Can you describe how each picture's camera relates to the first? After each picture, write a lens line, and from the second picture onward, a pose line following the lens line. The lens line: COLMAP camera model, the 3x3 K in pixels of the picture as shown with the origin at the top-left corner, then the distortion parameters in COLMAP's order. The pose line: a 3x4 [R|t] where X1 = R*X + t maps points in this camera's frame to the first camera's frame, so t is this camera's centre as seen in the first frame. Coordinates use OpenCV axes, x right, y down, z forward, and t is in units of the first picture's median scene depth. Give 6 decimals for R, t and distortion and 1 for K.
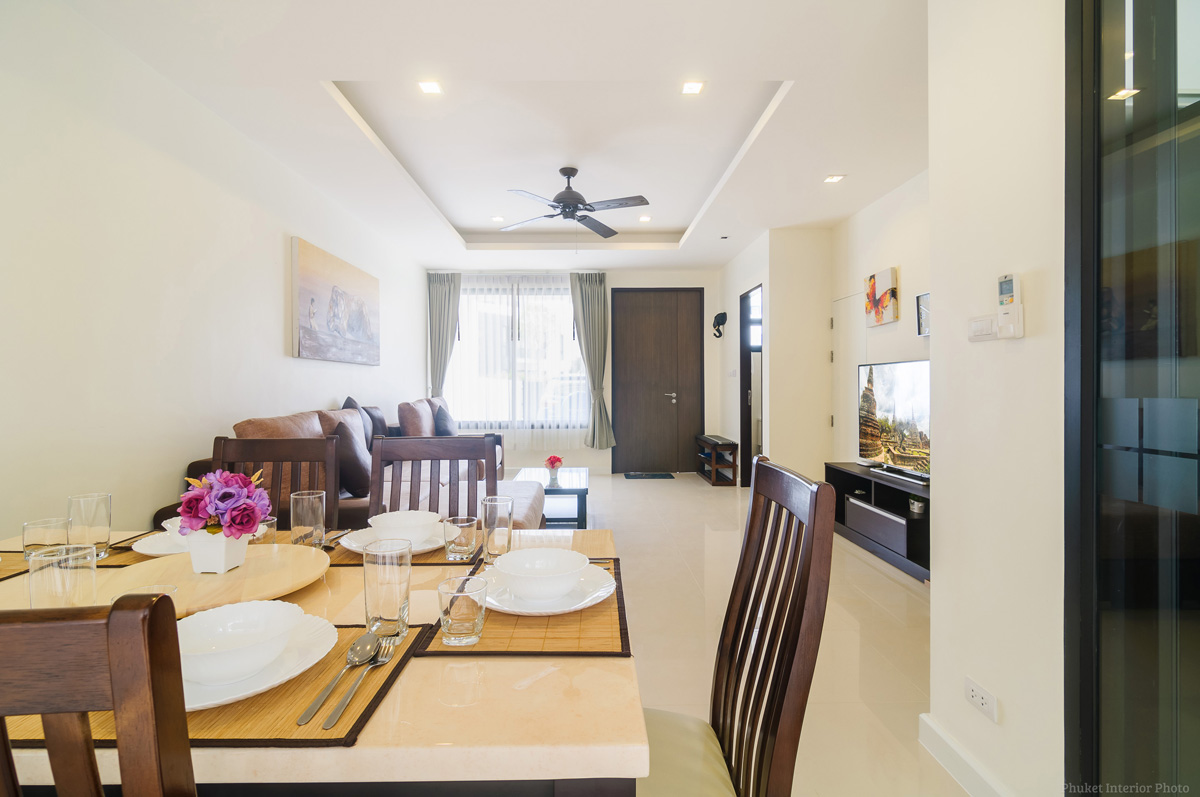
lens RADIAL K [[572.0, 0, 591.3], [0, 572.0, 391.7], [0, 0, 1]] dist [-0.001734, -0.000129]
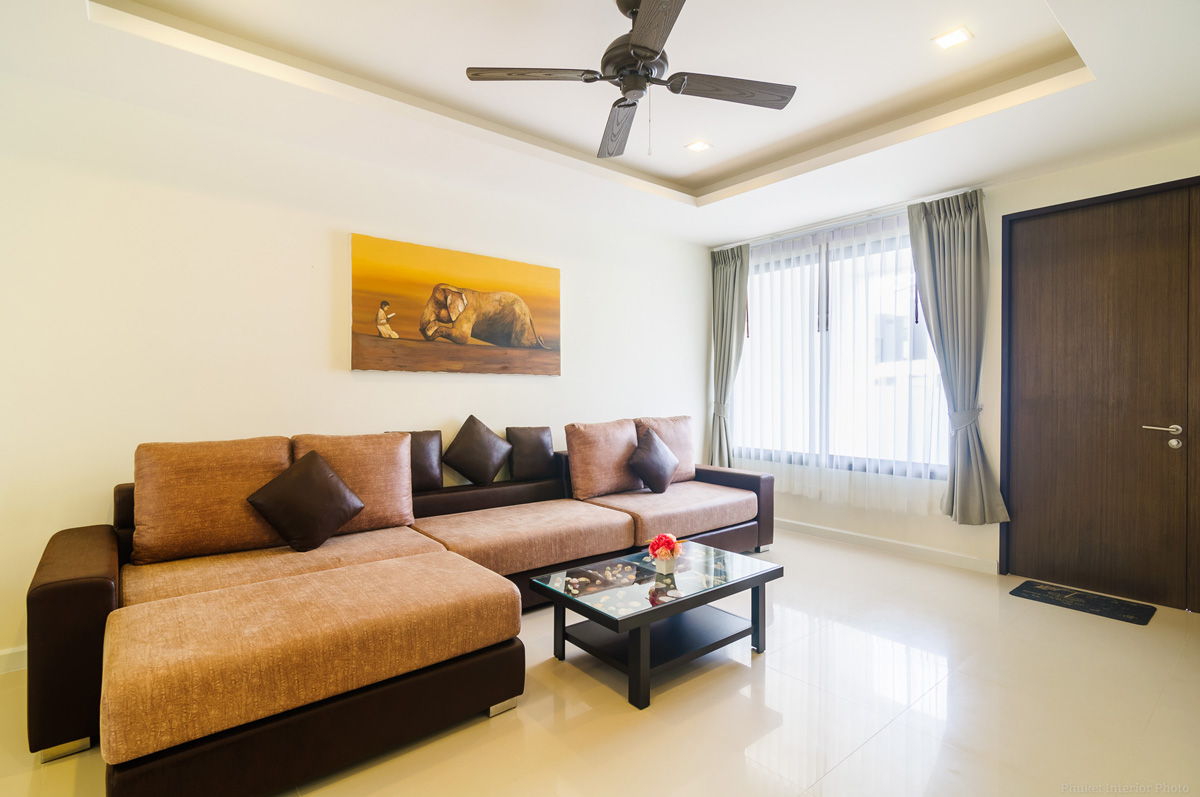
lens RADIAL K [[571.2, 0, 594.0], [0, 571.2, 395.4], [0, 0, 1]] dist [-0.002159, 0.000839]
pose [[0.623658, 0.011724, -0.781609, 0.319023], [-0.014023, 0.999894, 0.003809, -0.023941], [0.781571, 0.008585, 0.623757, 0.587869]]
